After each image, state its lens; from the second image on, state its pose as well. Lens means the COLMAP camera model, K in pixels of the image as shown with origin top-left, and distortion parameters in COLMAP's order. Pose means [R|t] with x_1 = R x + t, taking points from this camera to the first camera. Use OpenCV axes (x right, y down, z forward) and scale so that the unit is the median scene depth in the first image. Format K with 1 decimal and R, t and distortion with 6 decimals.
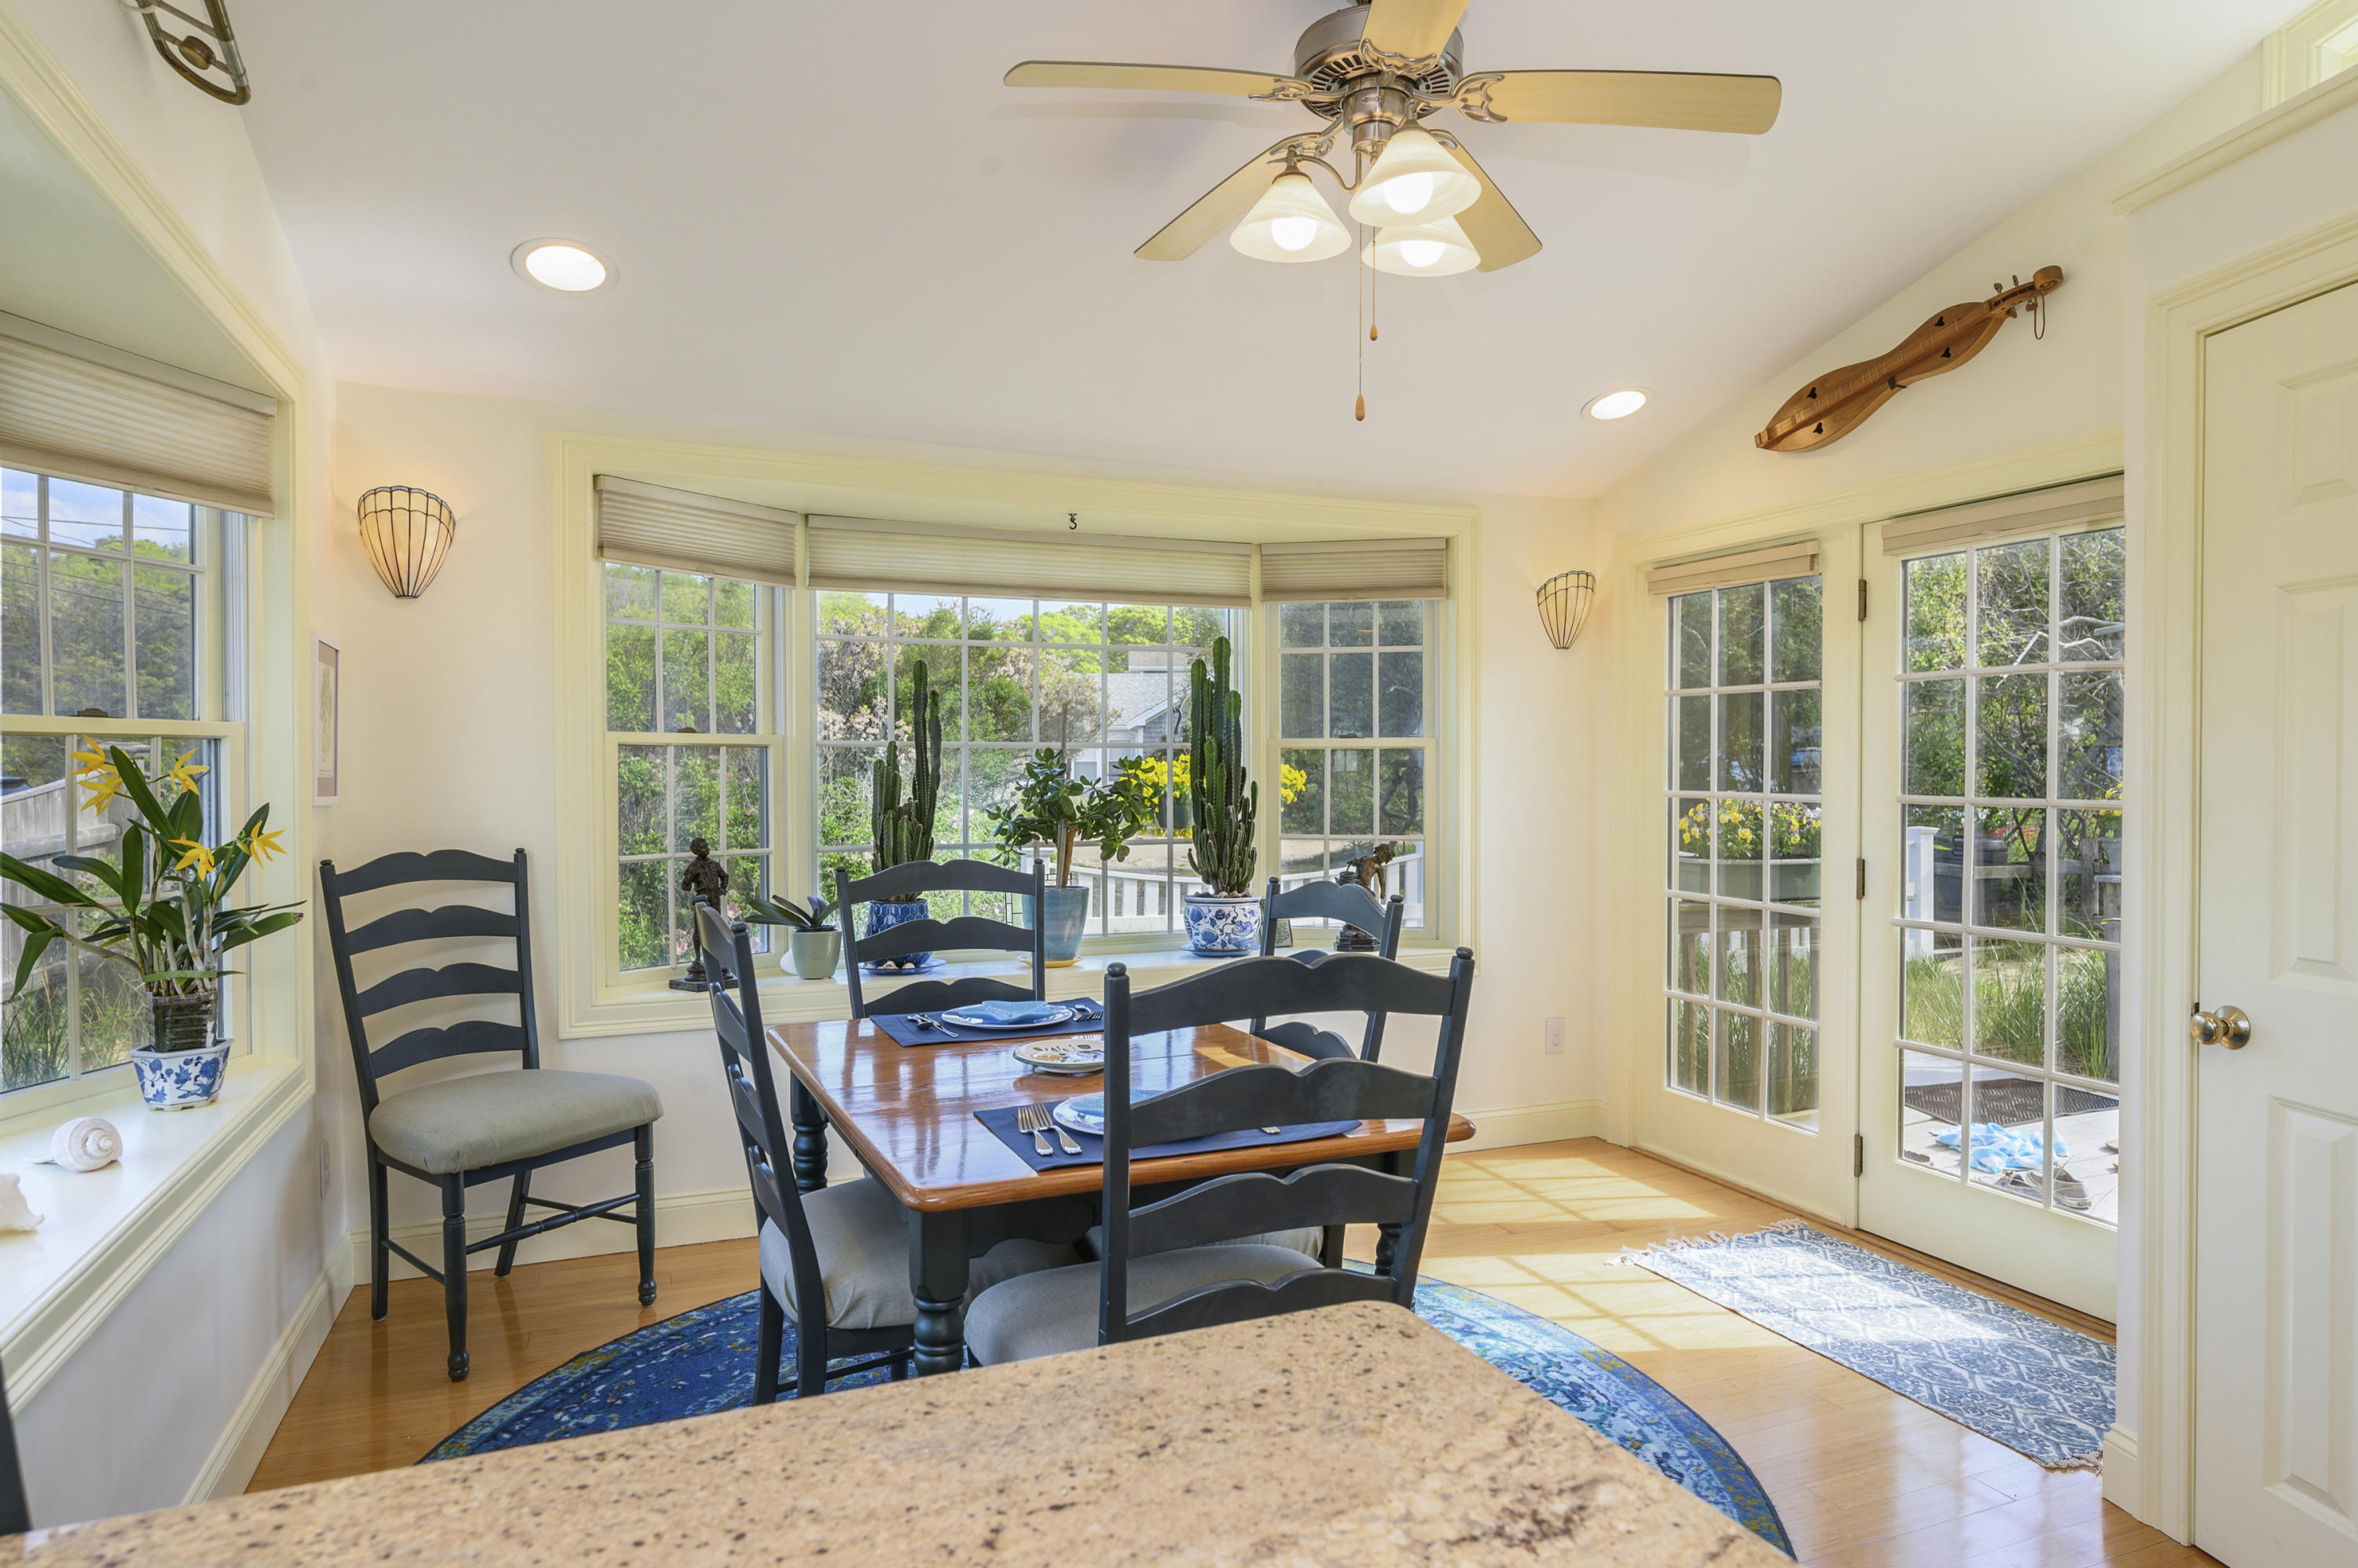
lens RADIAL K [[1375.8, 0, 1181.1], [0, 1375.8, 782.8], [0, 0, 1]] dist [0.000269, 0.000438]
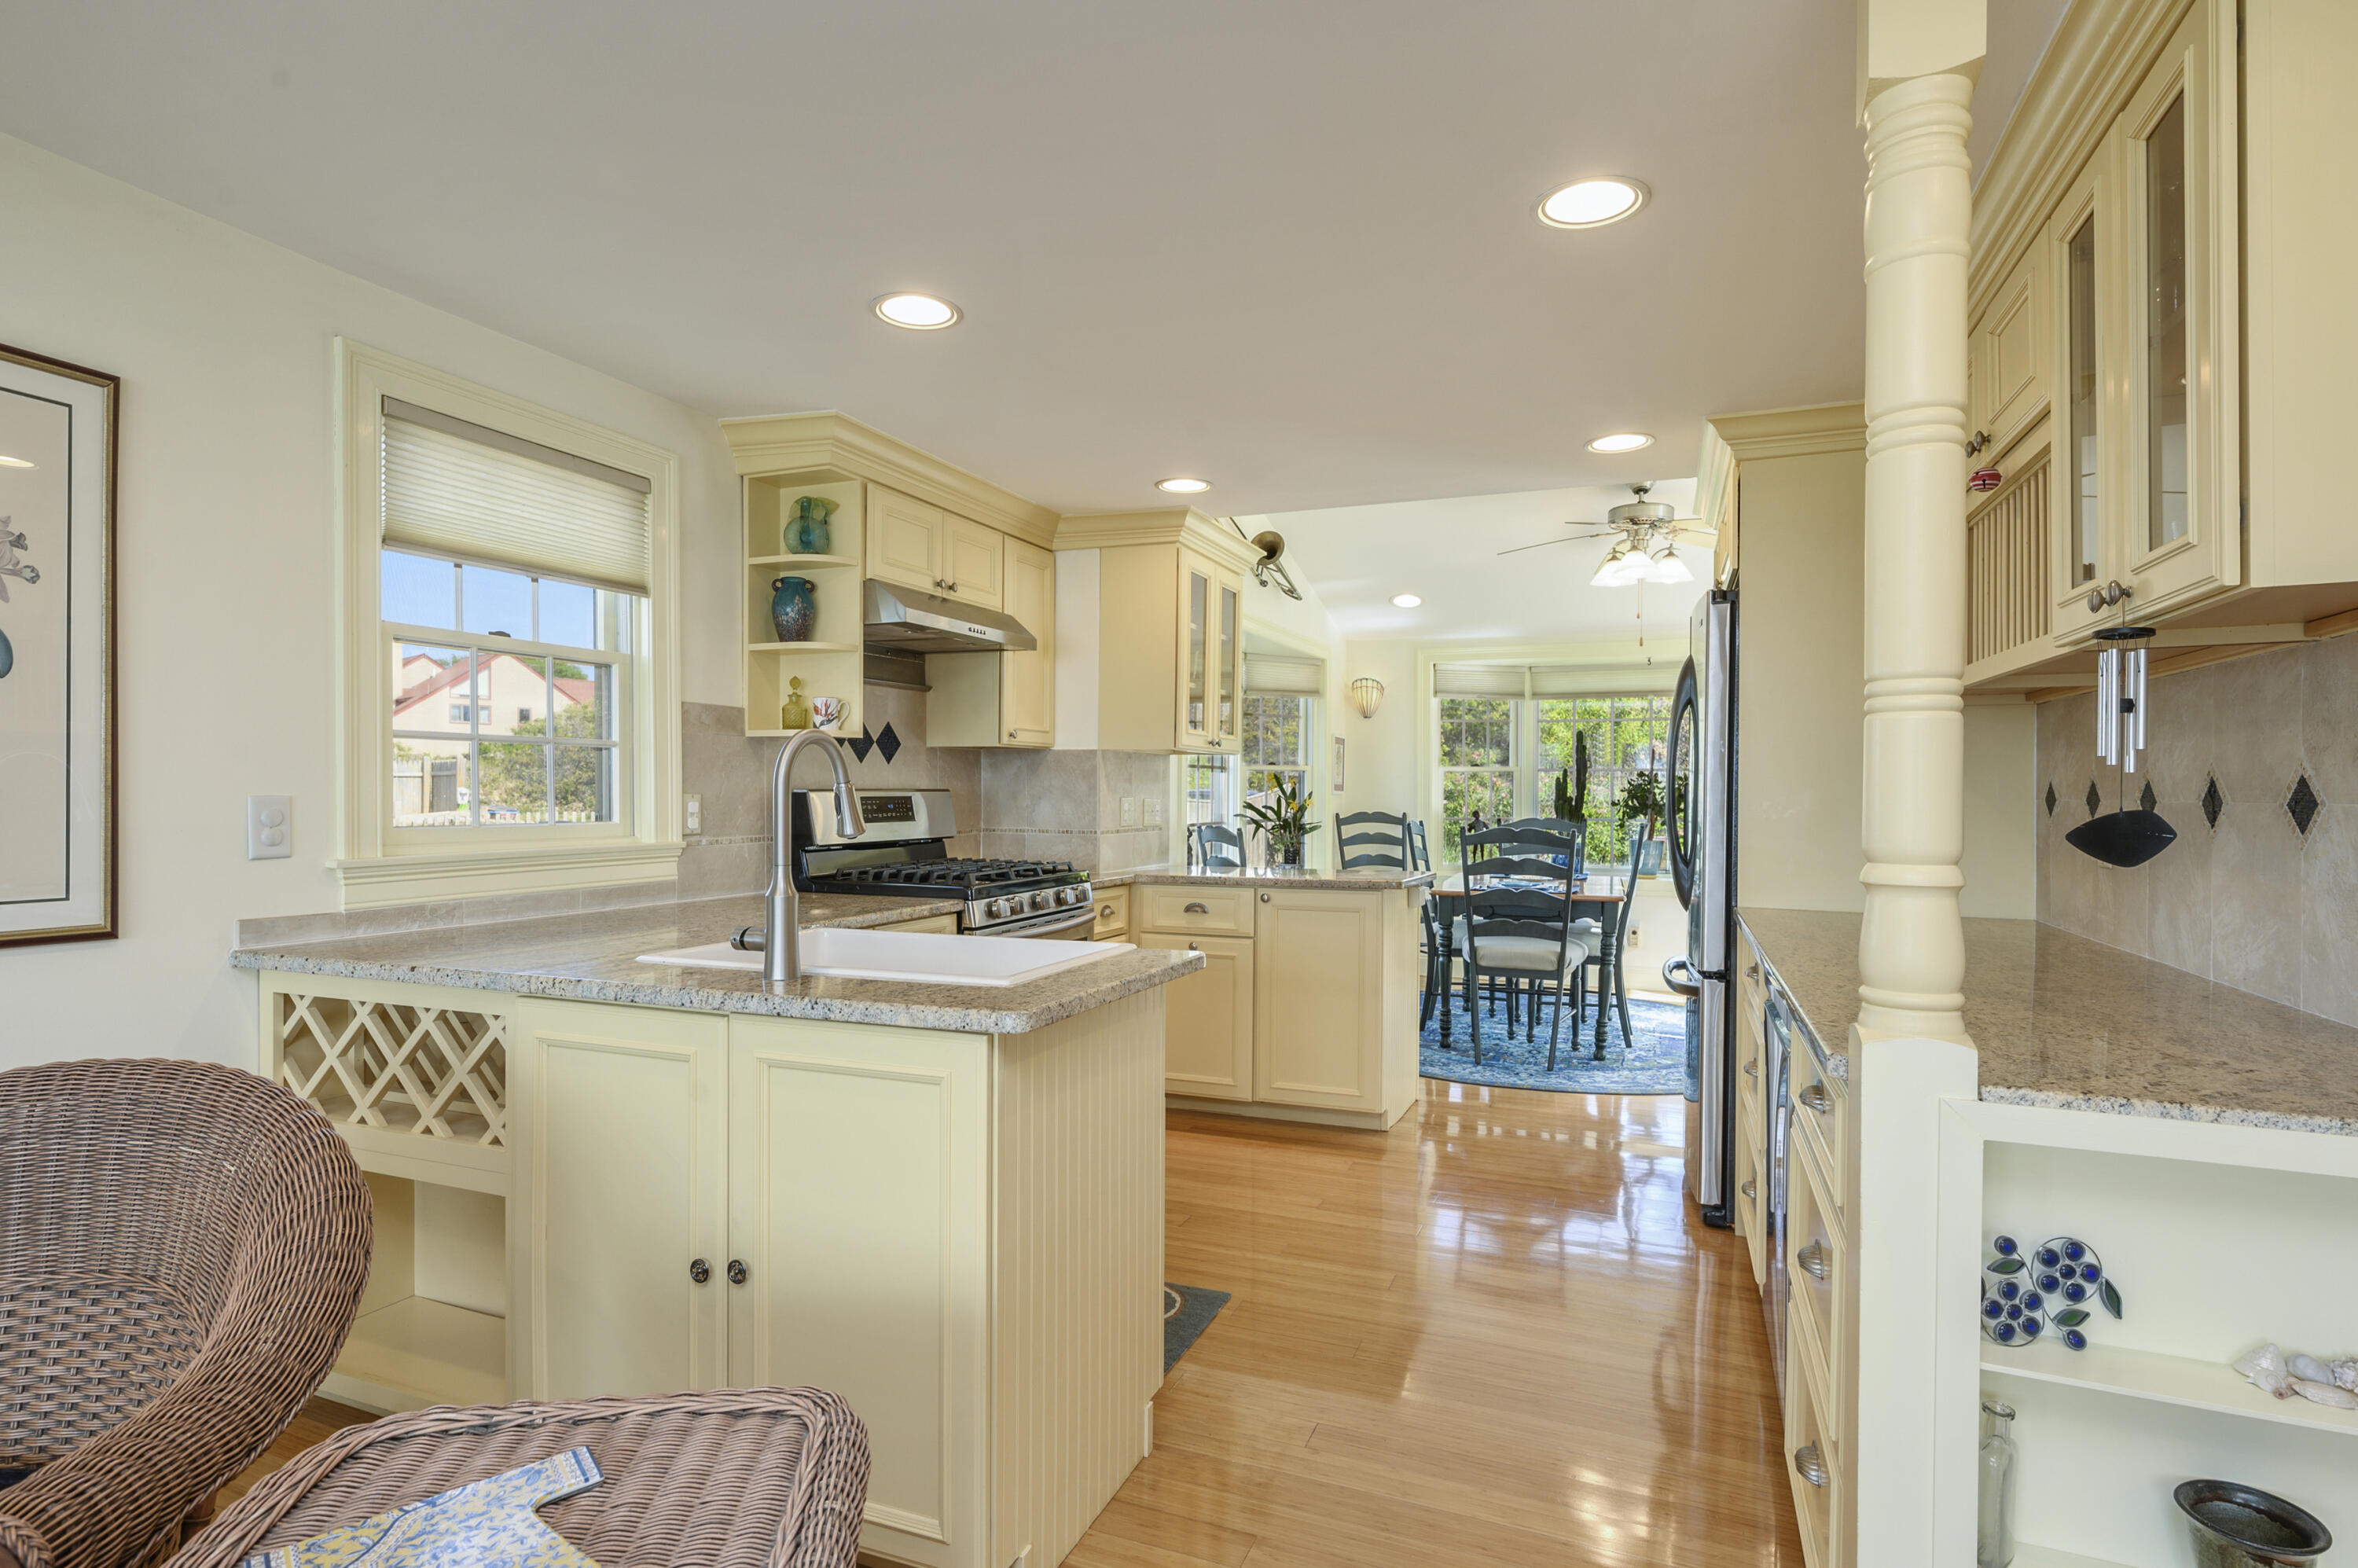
lens RADIAL K [[1229.3, 0, 1176.4], [0, 1229.3, 786.6], [0, 0, 1]] dist [0.002309, 0.000514]
pose [[0.709500, -0.003740, -0.704696, 0.938183], [-0.007744, 0.999884, -0.013103, 0.035857], [0.704663, 0.014753, 0.709389, -1.047214]]
